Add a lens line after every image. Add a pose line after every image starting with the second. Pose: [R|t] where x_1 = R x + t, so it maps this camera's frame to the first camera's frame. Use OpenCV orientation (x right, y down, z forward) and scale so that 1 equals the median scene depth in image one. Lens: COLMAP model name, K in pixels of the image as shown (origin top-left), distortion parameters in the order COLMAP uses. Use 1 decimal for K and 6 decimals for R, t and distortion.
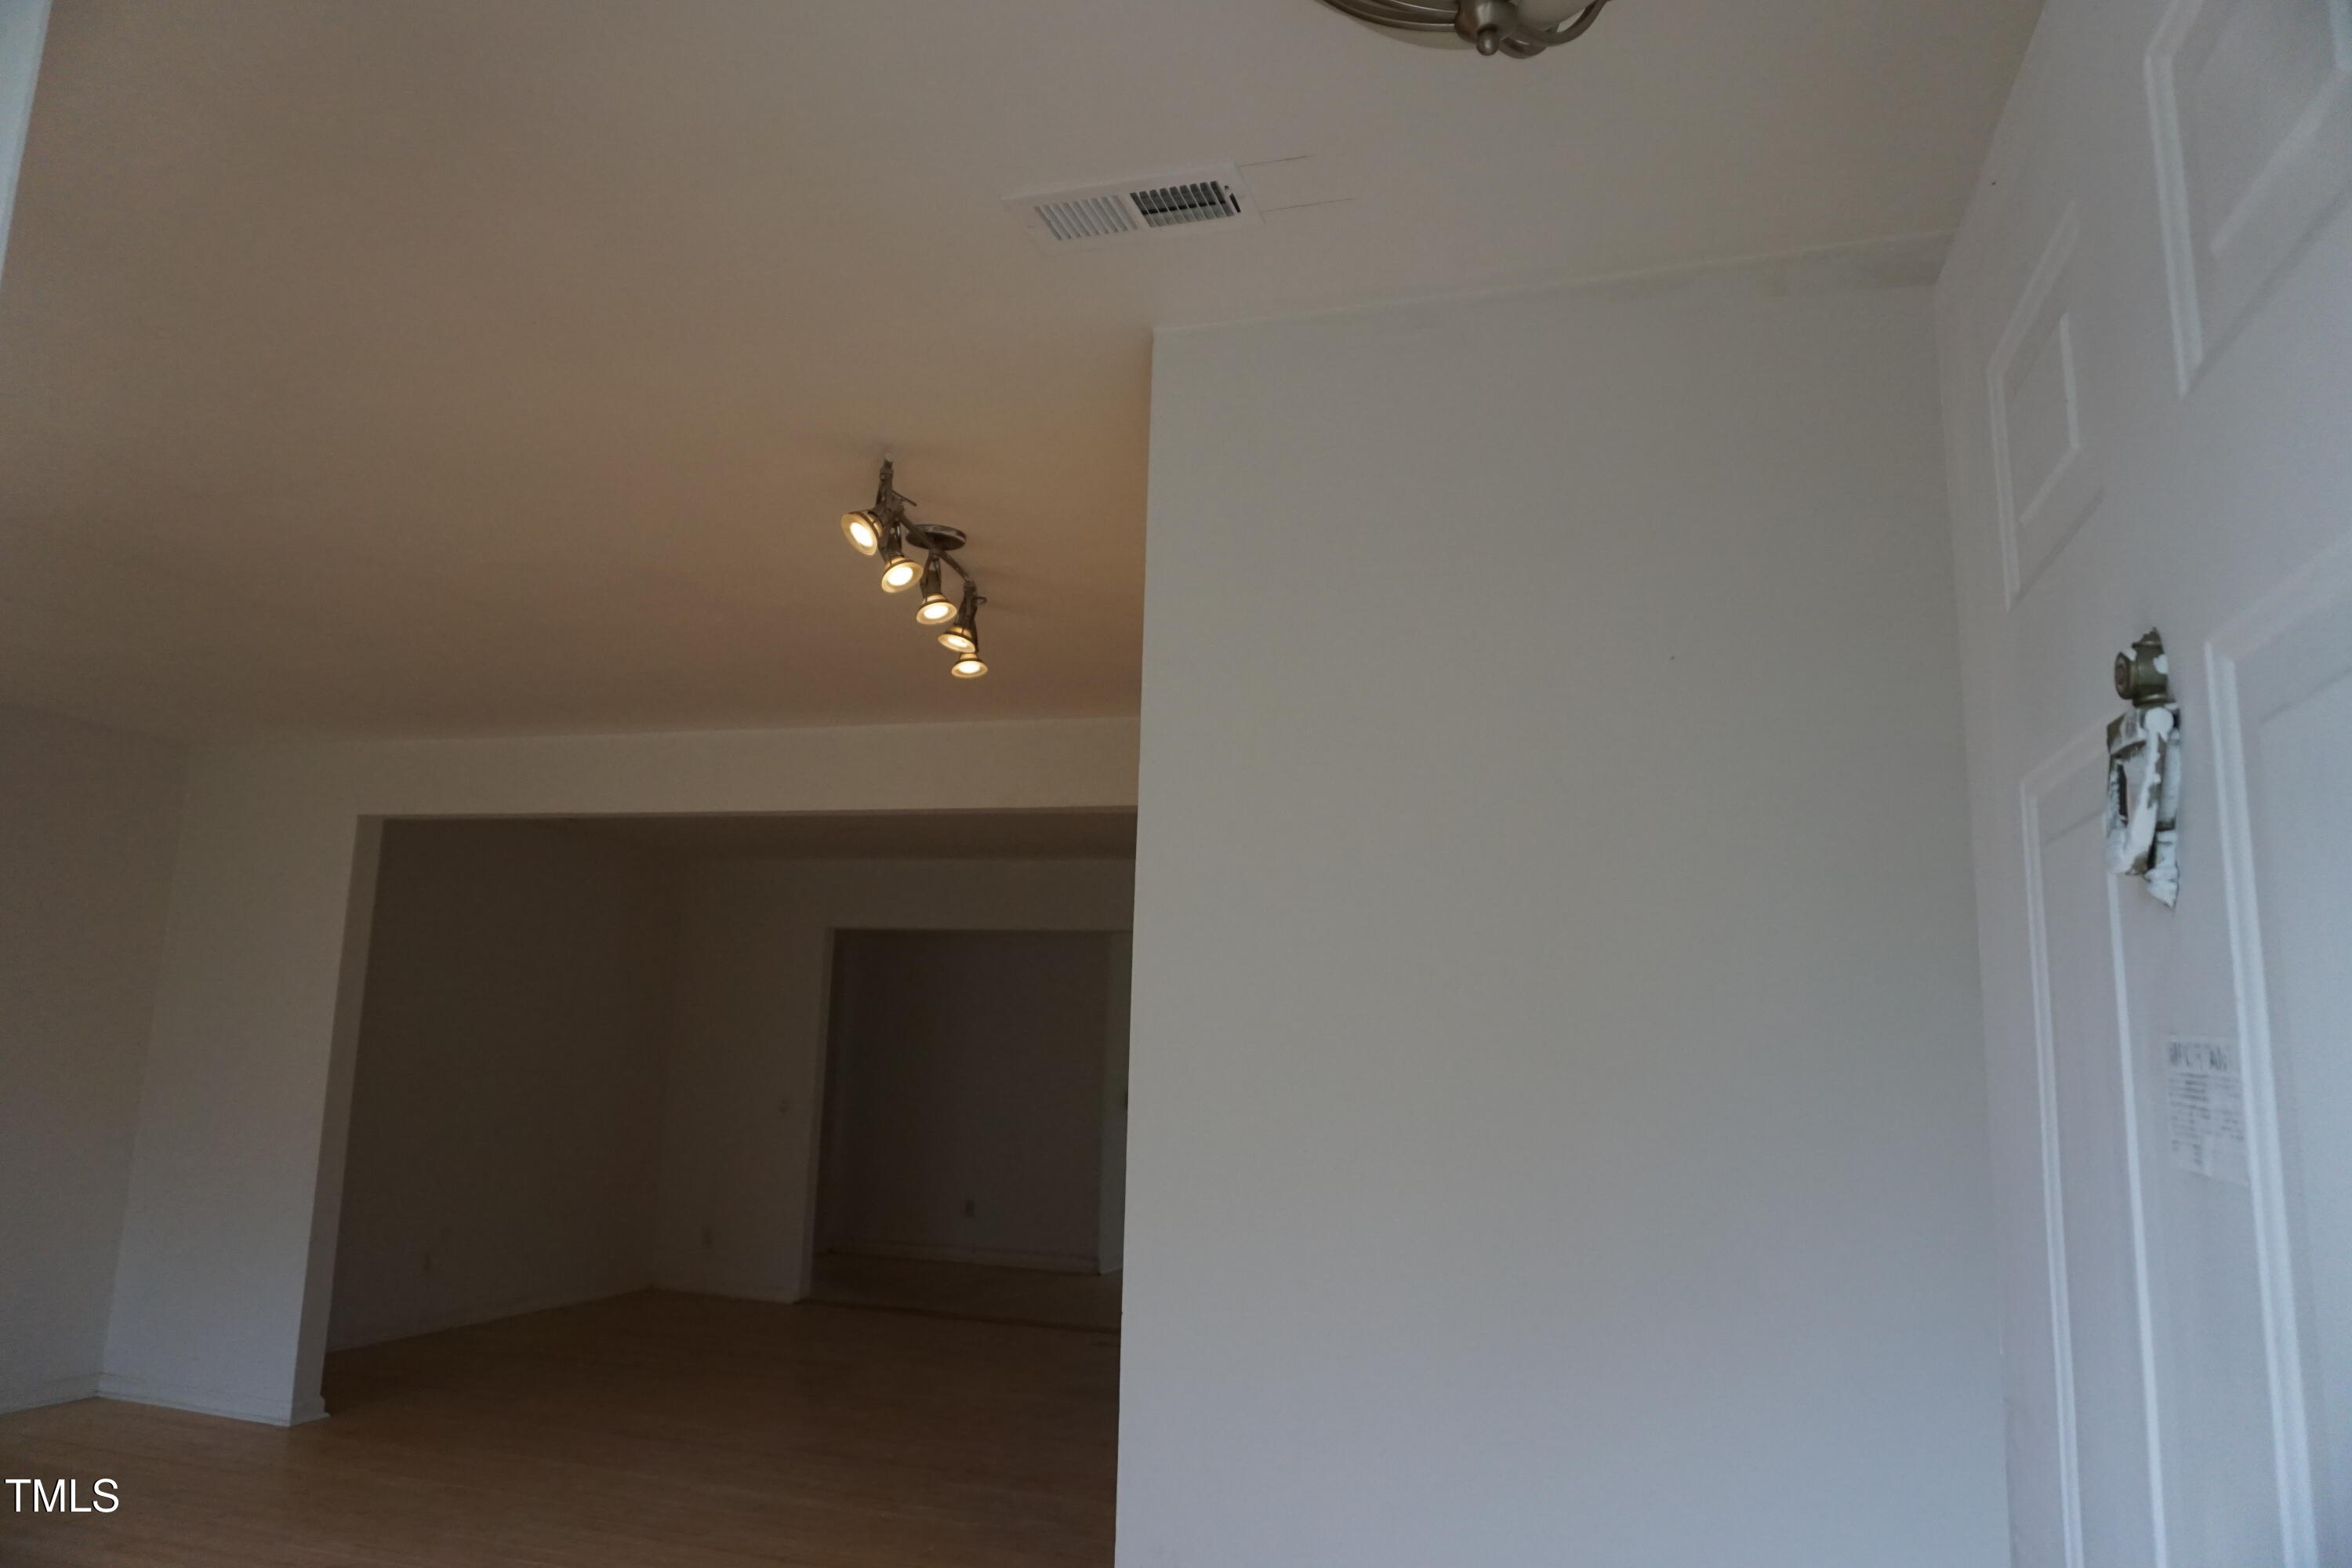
lens RADIAL K [[1557.7, 0, 1178.3], [0, 1557.7, 787.5], [0, 0, 1]] dist [-0.061767, 0.045197]
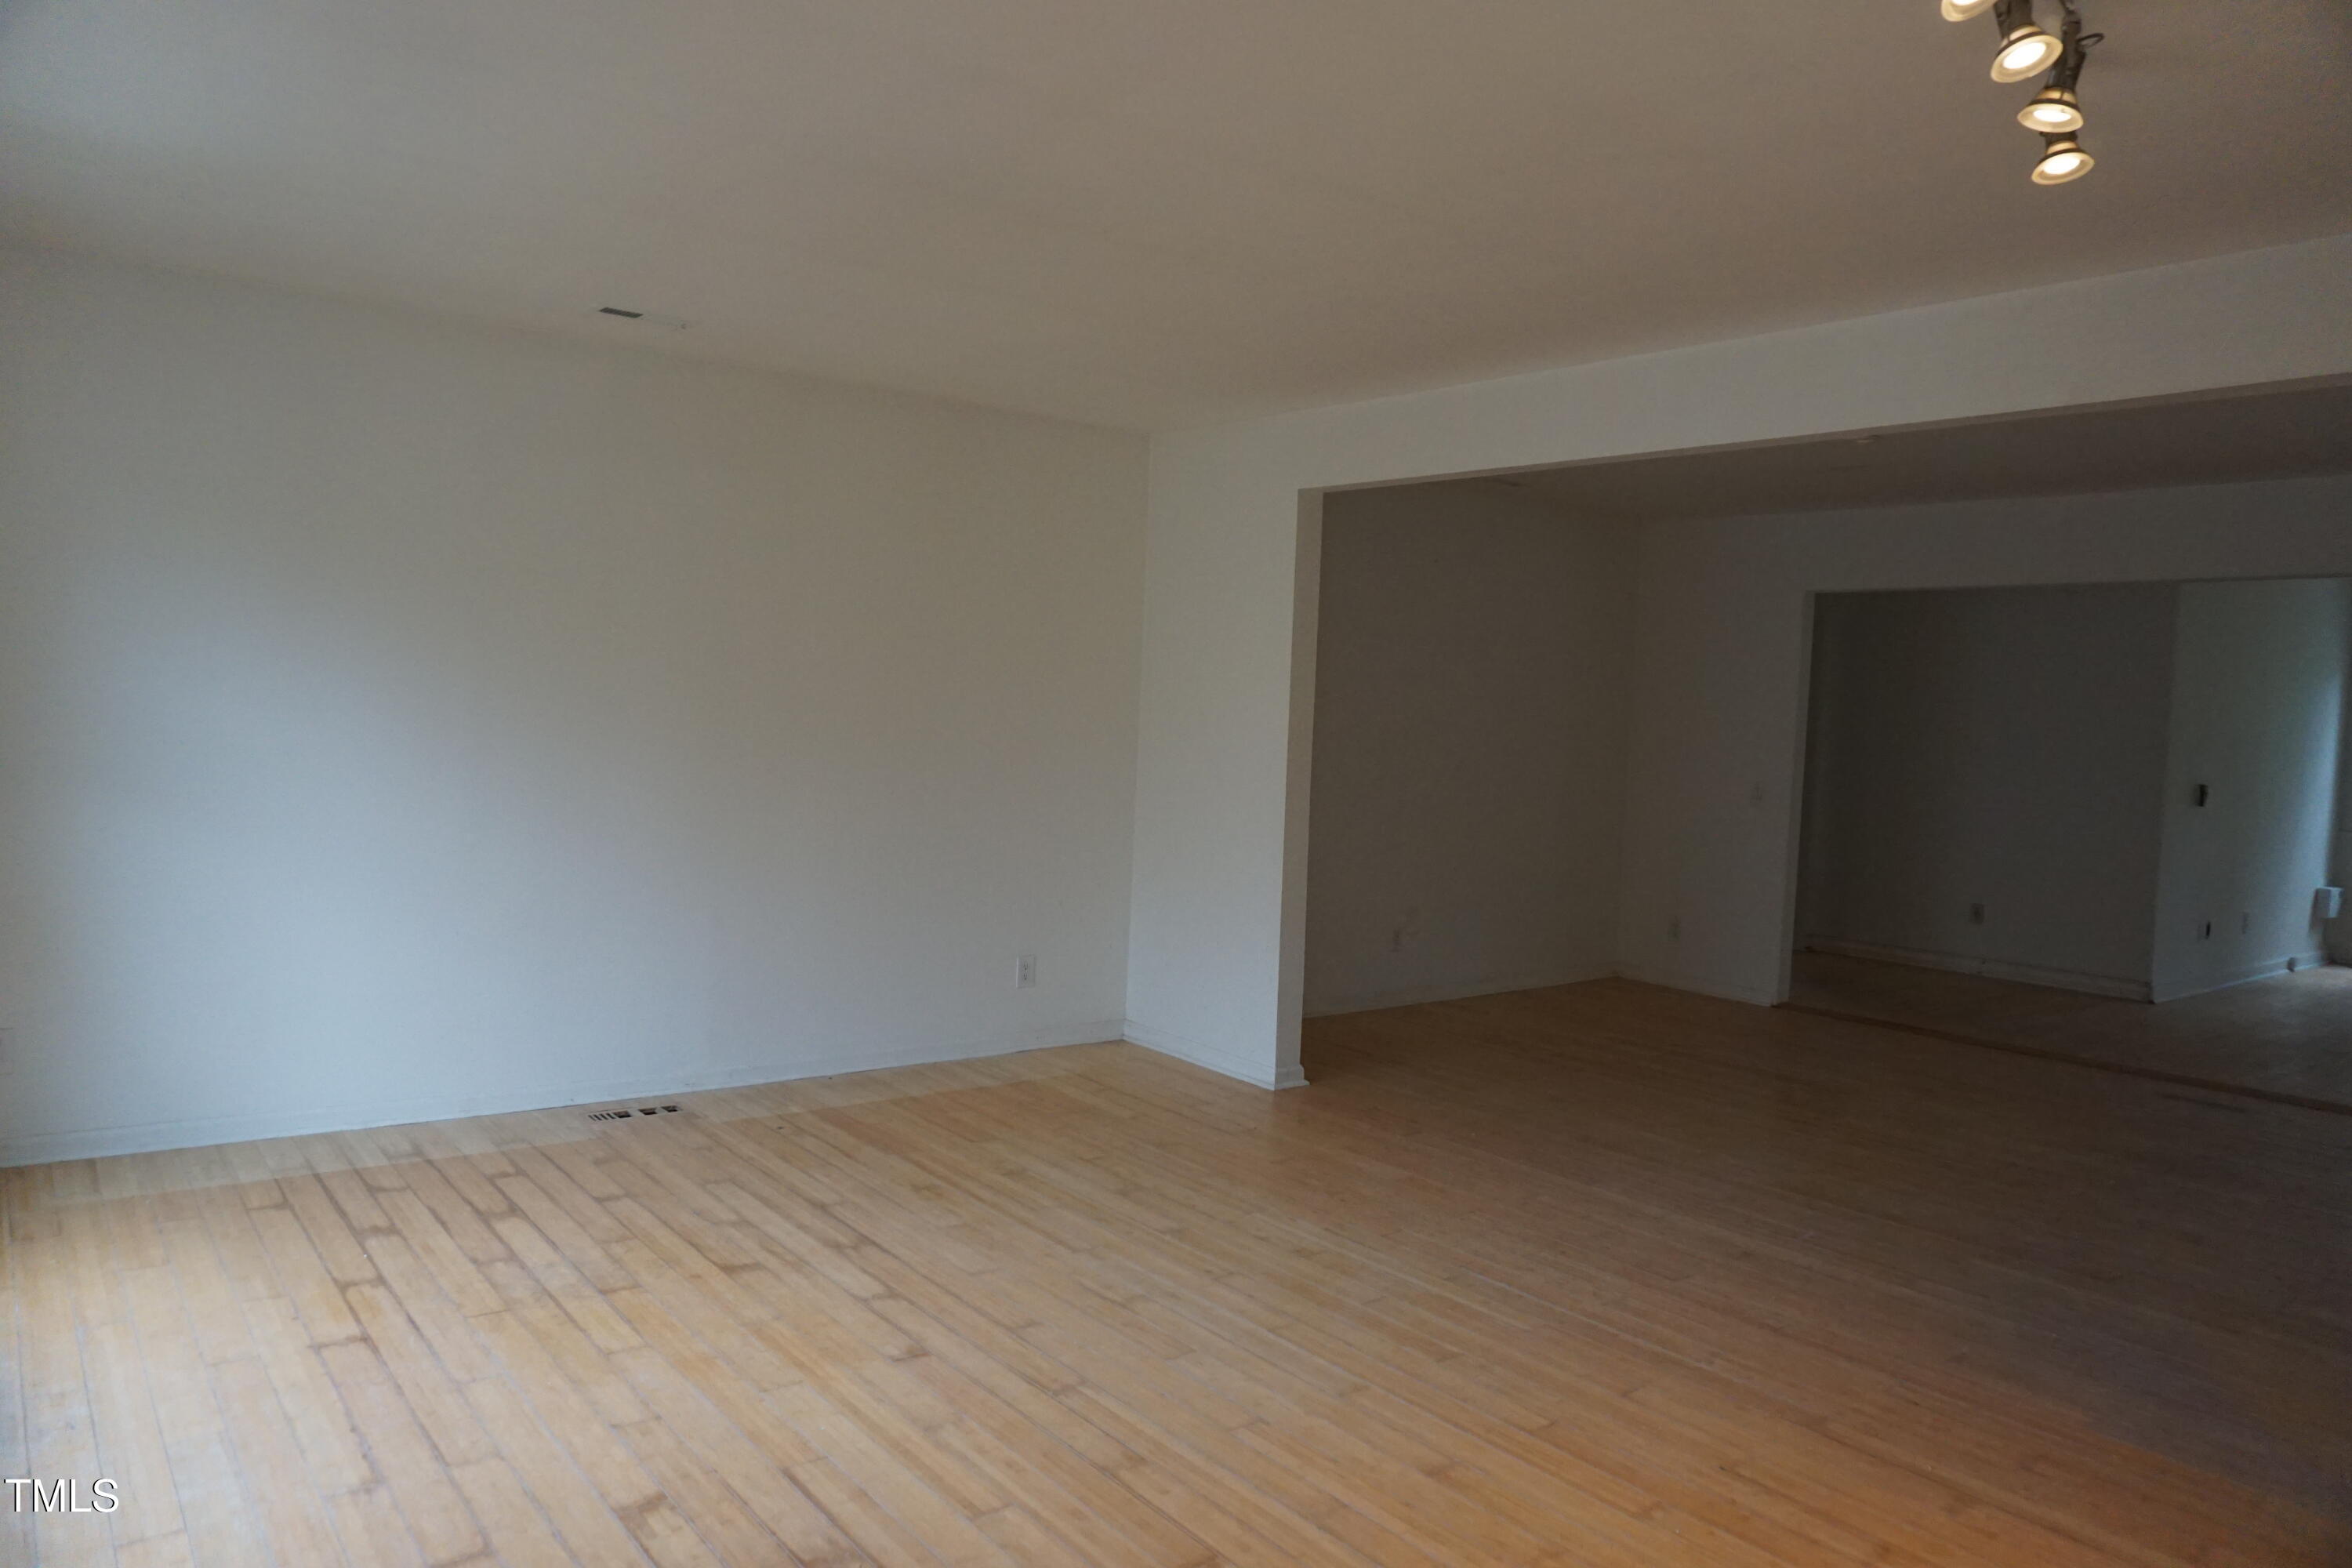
lens RADIAL K [[1557.7, 0, 1178.3], [0, 1557.7, 787.5], [0, 0, 1]] dist [-0.061767, 0.045197]
pose [[0.827592, 0.029153, -0.560572, -0.048304], [0.087037, 0.979908, 0.179457, 0.021150], [0.554541, -0.197307, 0.808427, 0.143813]]
